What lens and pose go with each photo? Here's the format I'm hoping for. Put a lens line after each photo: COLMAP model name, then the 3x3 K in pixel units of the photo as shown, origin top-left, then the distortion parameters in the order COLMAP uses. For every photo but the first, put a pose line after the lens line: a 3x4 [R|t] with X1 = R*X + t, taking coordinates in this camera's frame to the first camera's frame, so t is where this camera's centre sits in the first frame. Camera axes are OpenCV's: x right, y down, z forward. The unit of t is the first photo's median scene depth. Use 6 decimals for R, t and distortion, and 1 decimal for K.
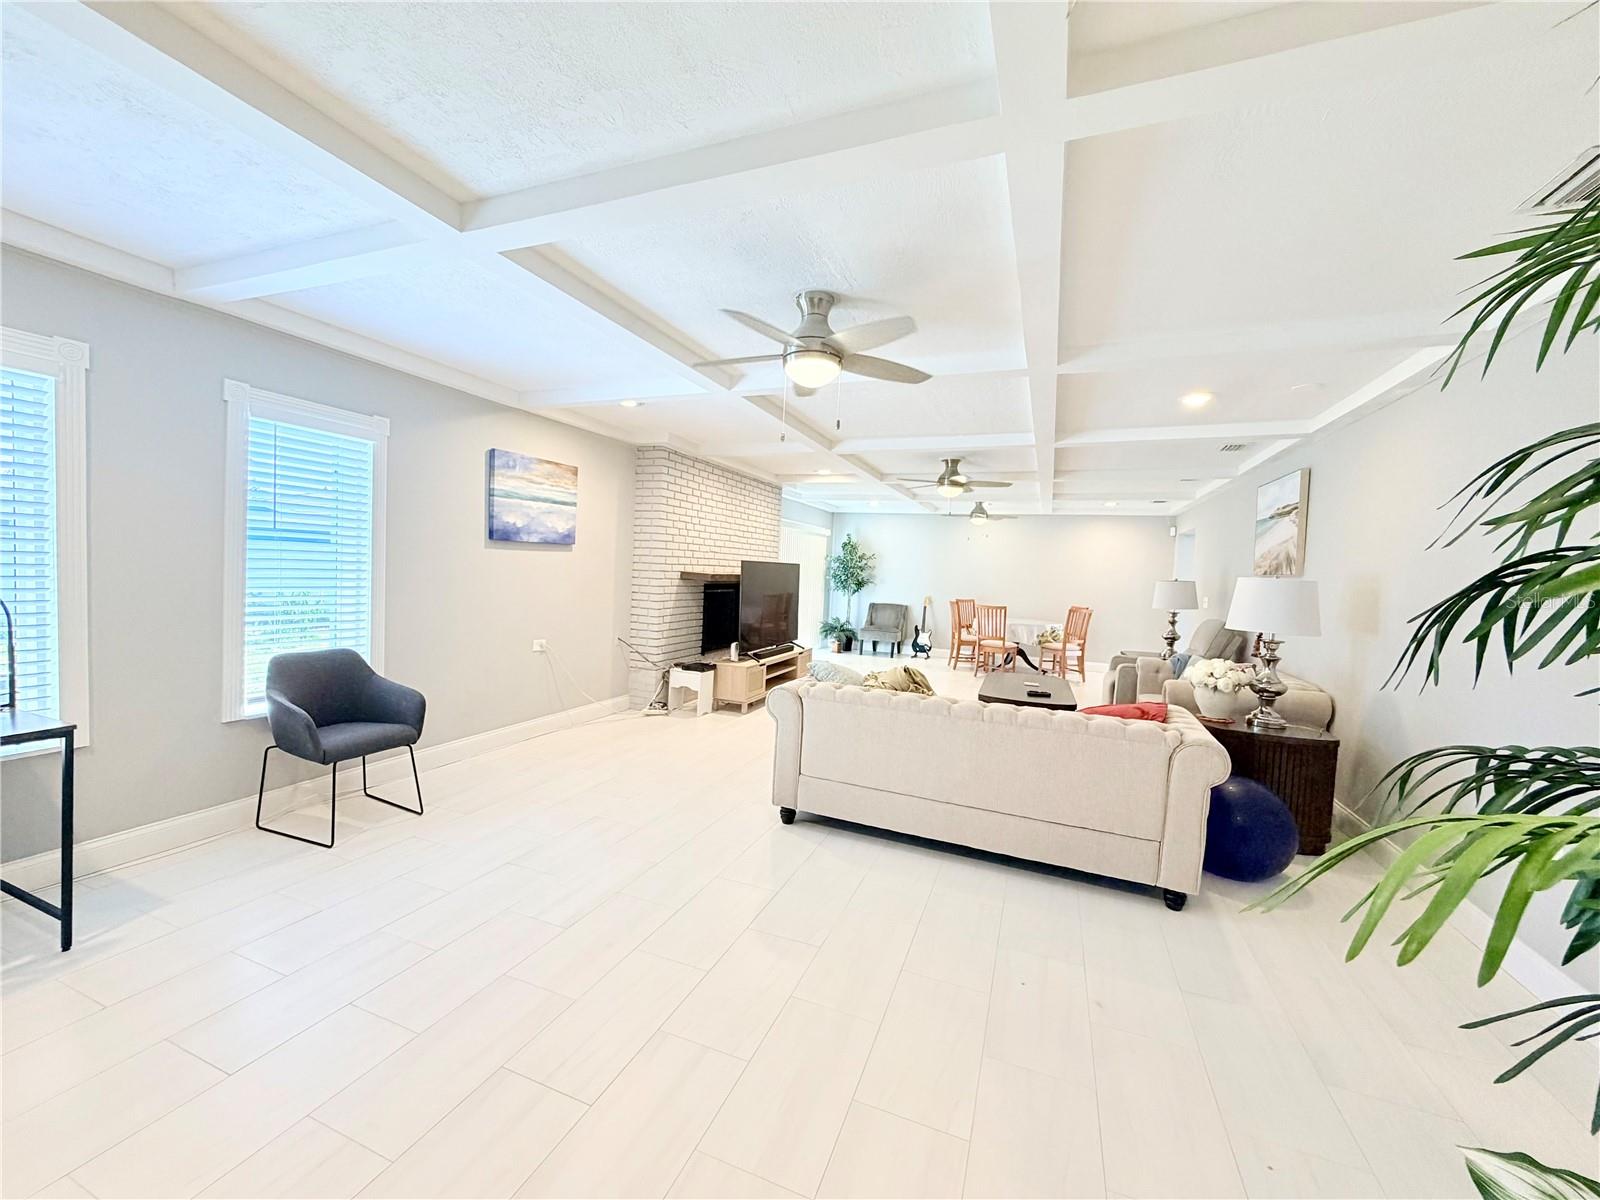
lens RADIAL K [[640.0, 0, 793.0], [0, 640.0, 593.4], [0, 0, 1]] dist [-0.000034, 0.000688]
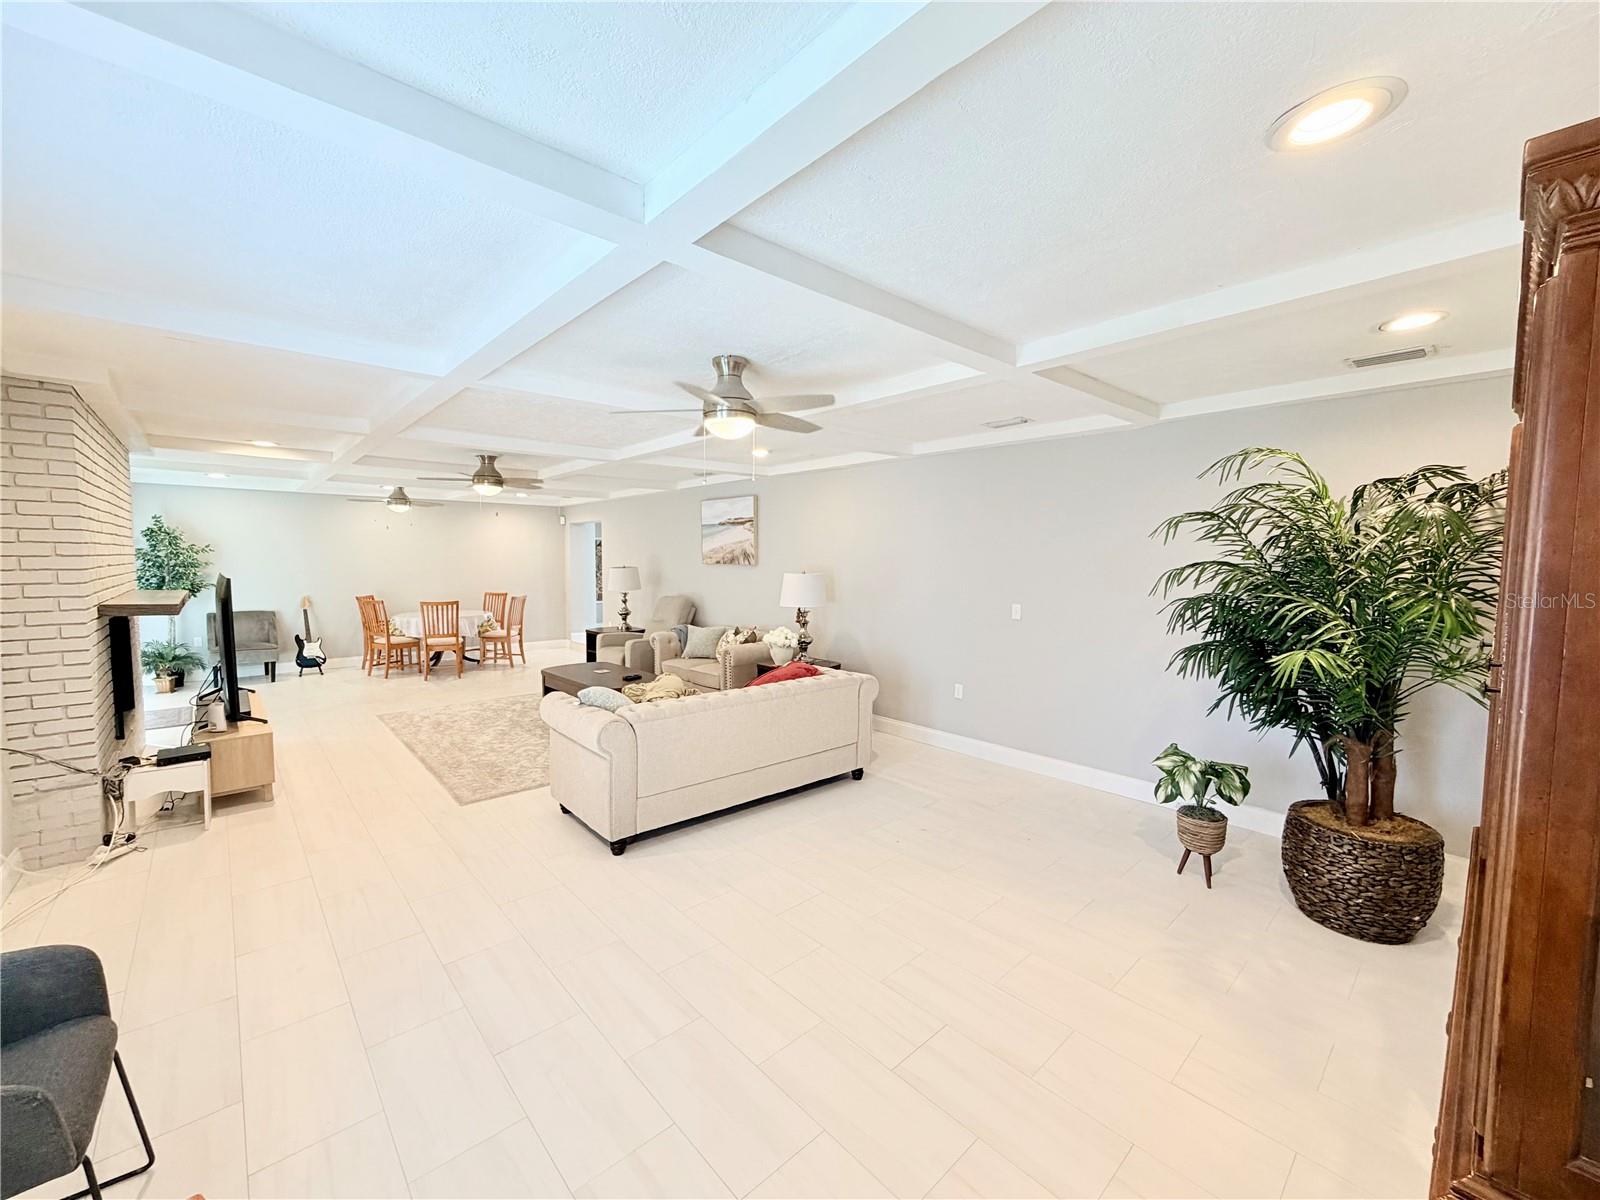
lens RADIAL K [[640.0, 0, 785.9], [0, 640.0, 601.6], [0, 0, 1]] dist [-0.000034, 0.000688]
pose [[0.450119, -0.106268, 0.886623, -0.364997], [0.050511, 0.994334, 0.093534, -0.053952], [-0.891539, 0.002683, 0.452936, 0.161067]]
